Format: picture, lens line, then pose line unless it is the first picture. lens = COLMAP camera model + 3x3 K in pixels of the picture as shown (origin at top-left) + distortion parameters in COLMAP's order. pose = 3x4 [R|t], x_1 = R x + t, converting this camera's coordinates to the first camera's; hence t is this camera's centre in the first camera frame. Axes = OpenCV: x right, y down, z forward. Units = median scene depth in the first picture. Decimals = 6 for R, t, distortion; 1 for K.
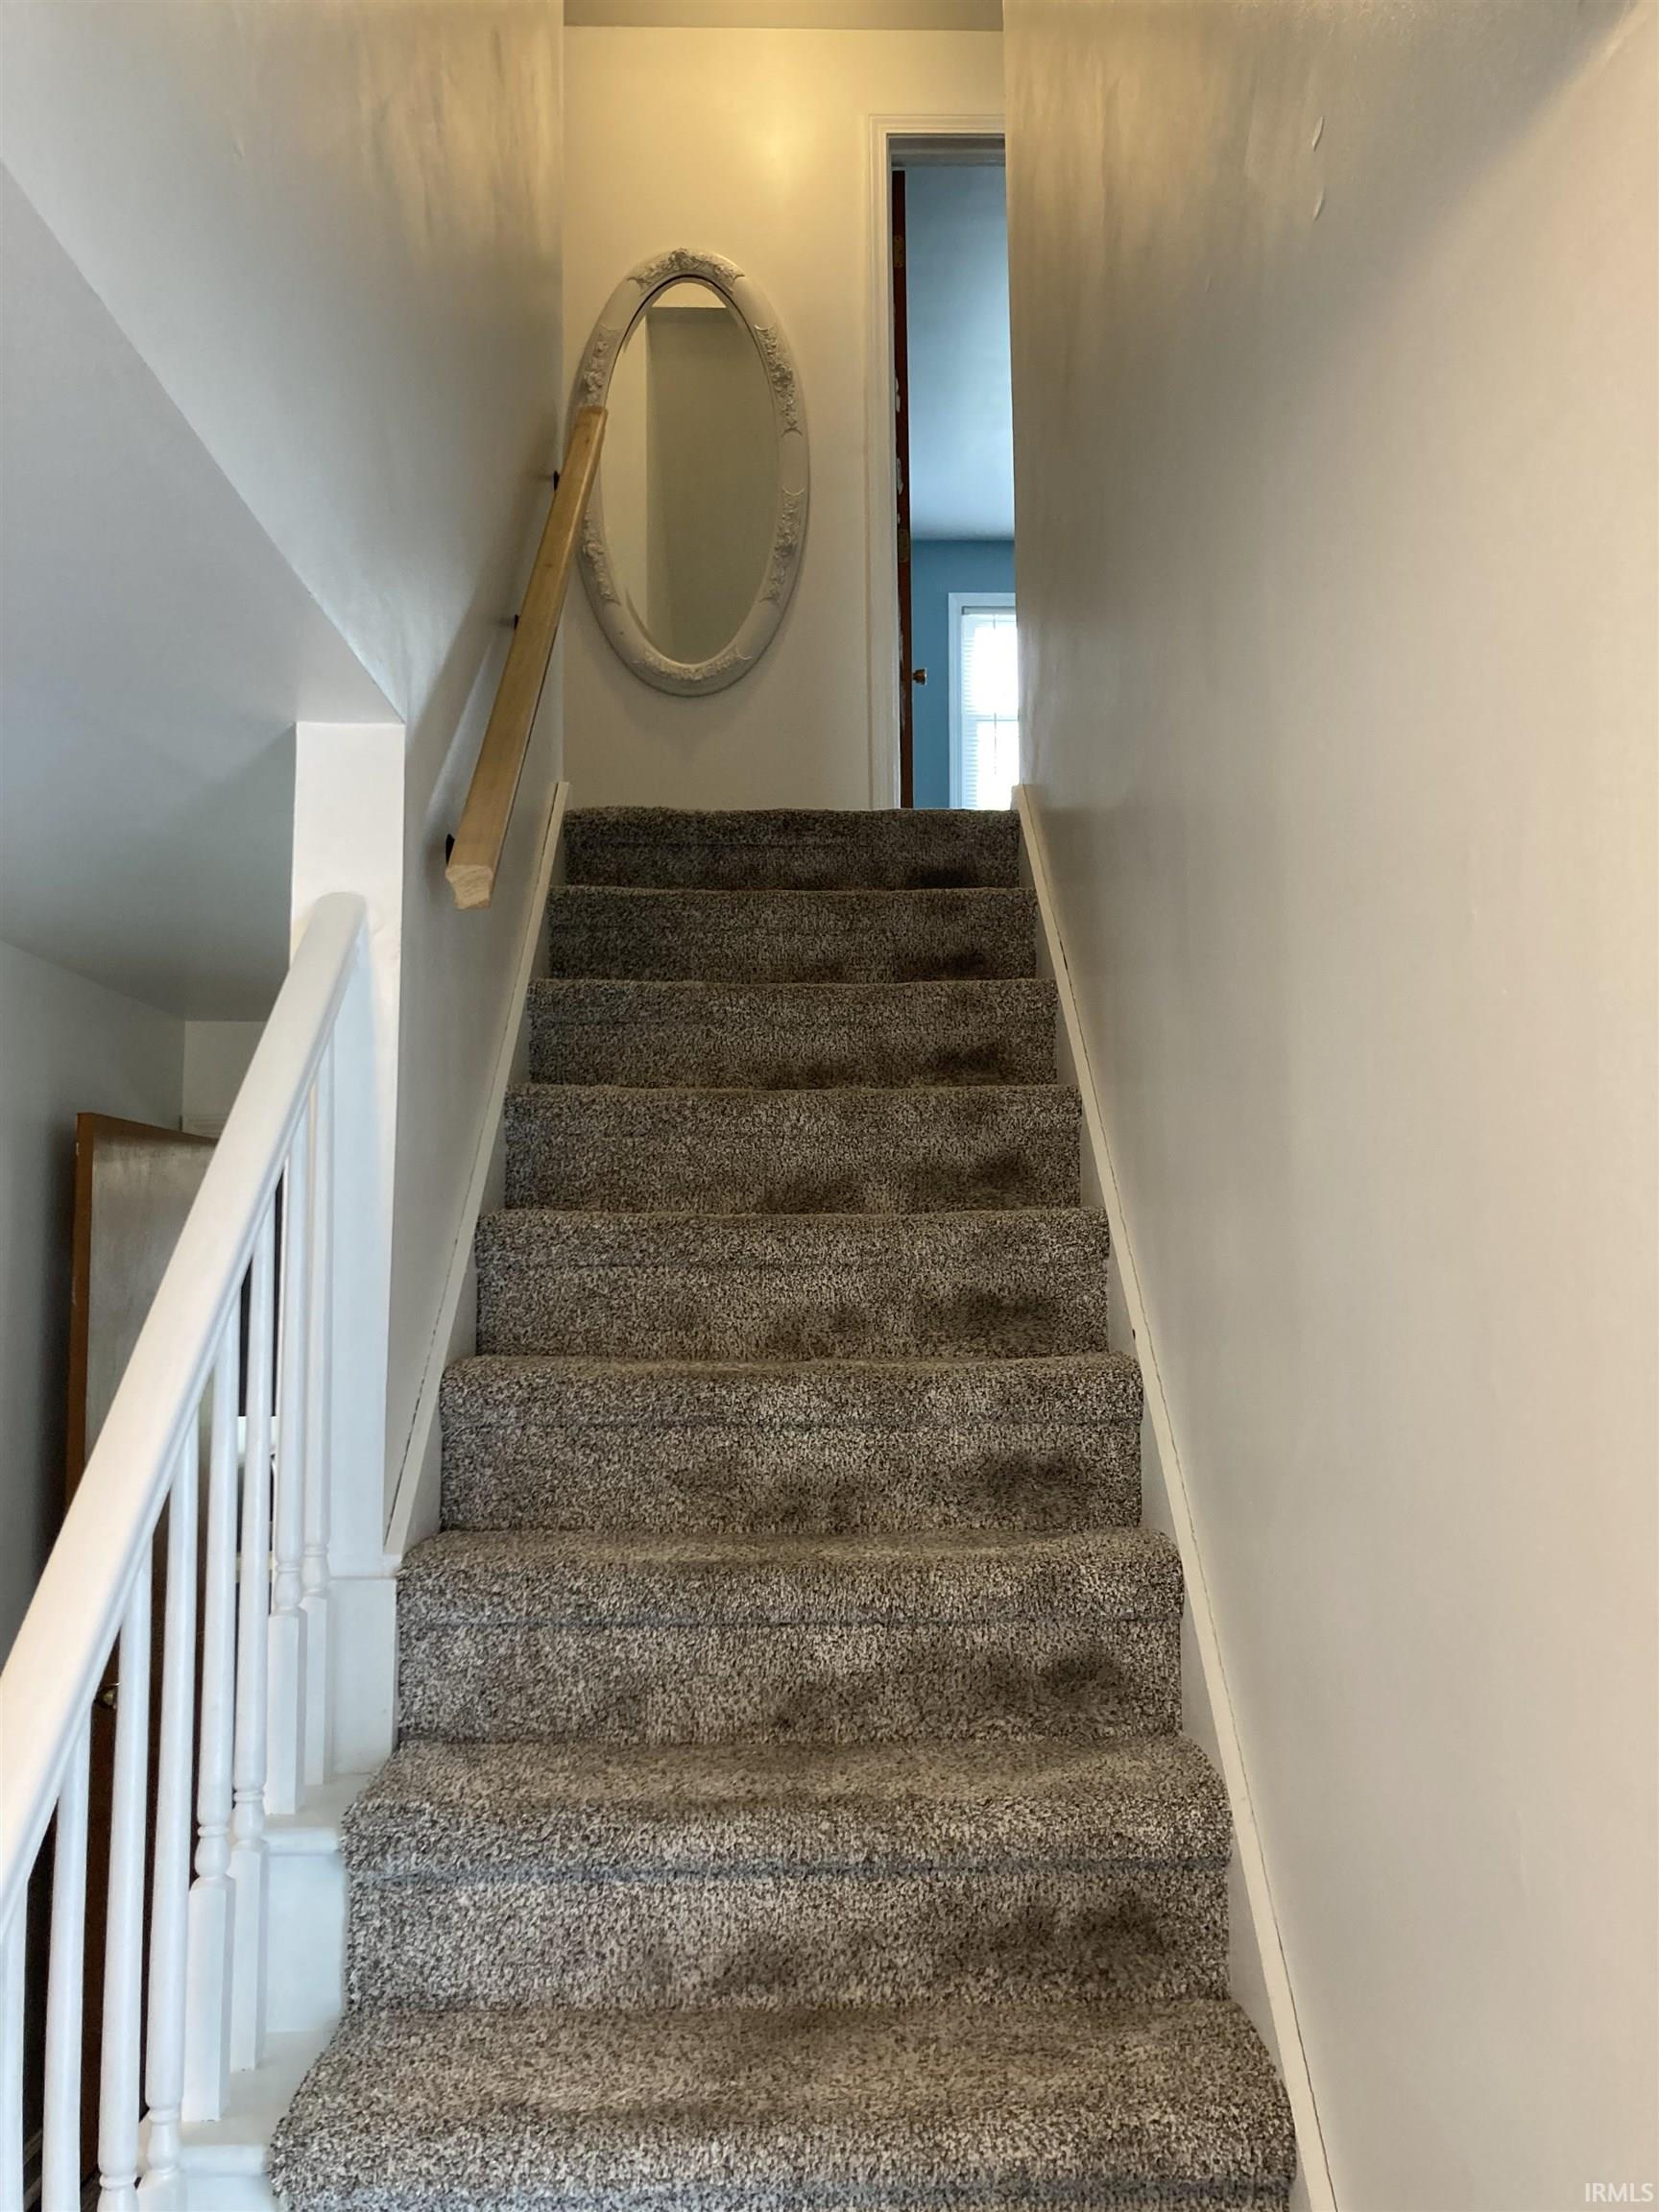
lens RADIAL K [[1805.1, 0, 826.1], [0, 1805.1, 1044.4], [0, 0, 1]] dist [0.110071, -0.298447]
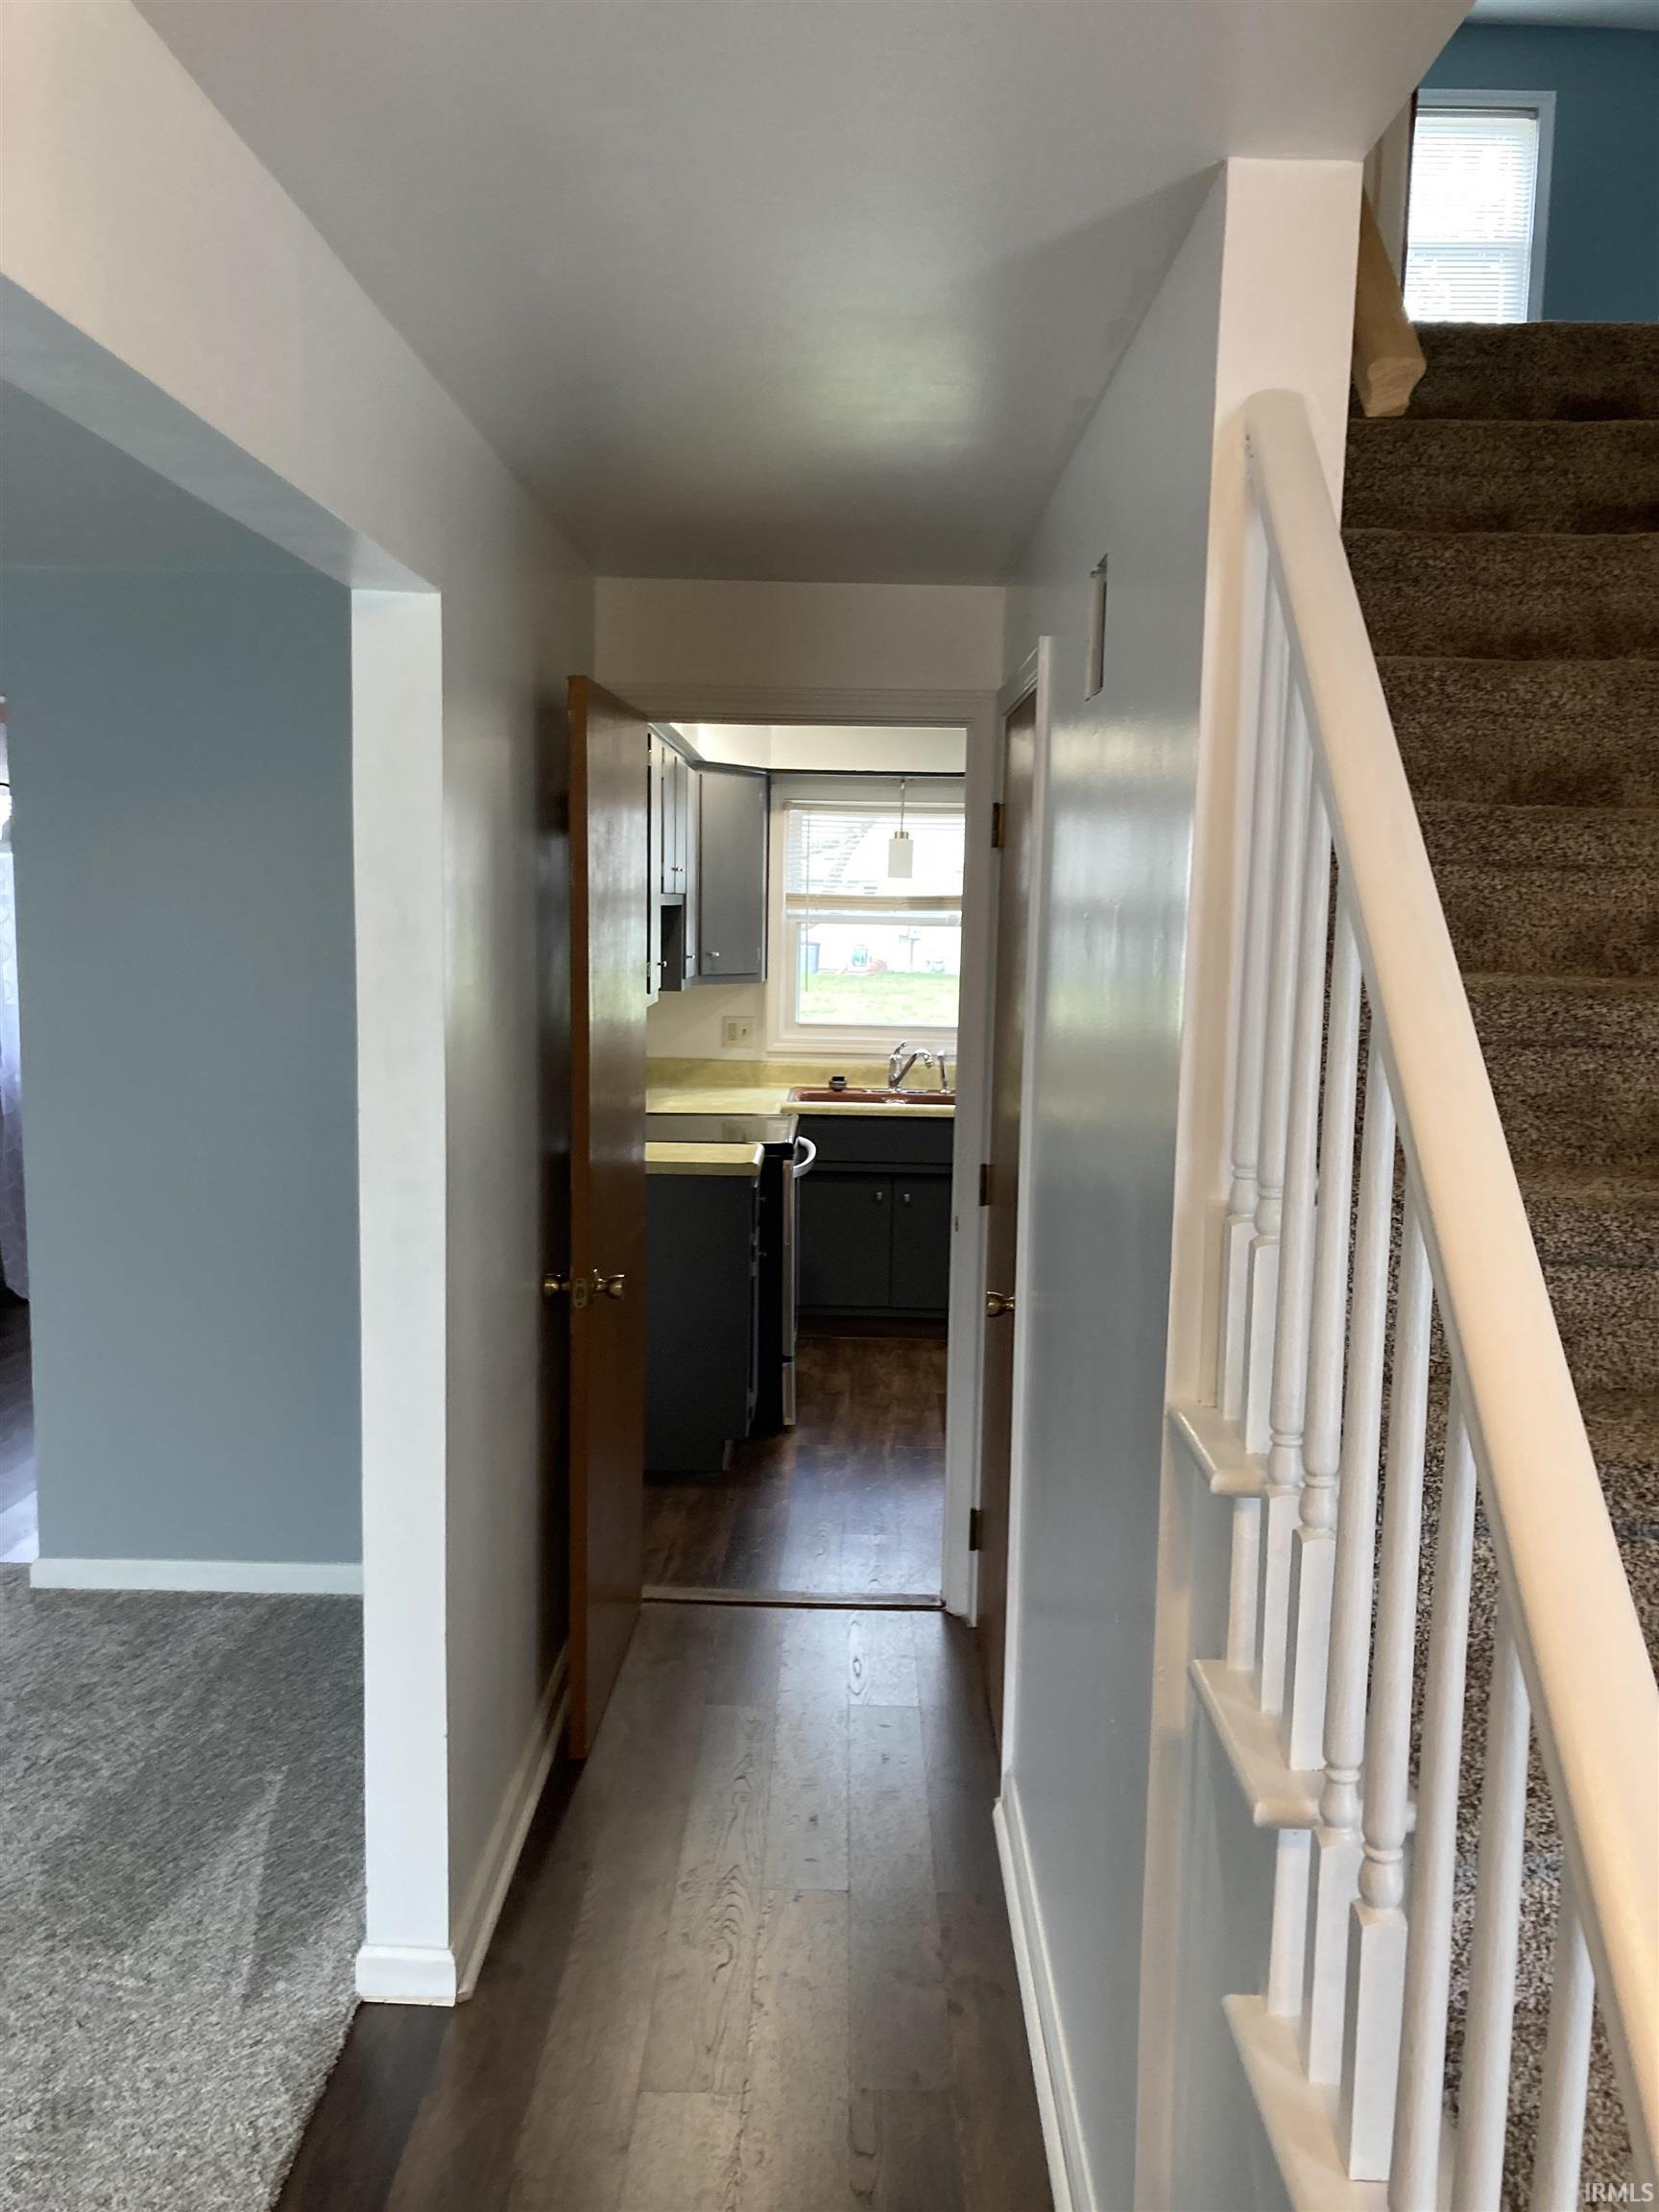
lens RADIAL K [[1835.4, 0, 821.5], [0, 1835.4, 1105.3], [0, 0, 1]] dist [0.009962, 0.004755]
pose [[0.997337, 0.036062, -0.063388, -0.331571], [-0.019083, 0.967949, 0.250420, 0.019401], [0.070387, -0.248544, 0.966060, 0.096134]]
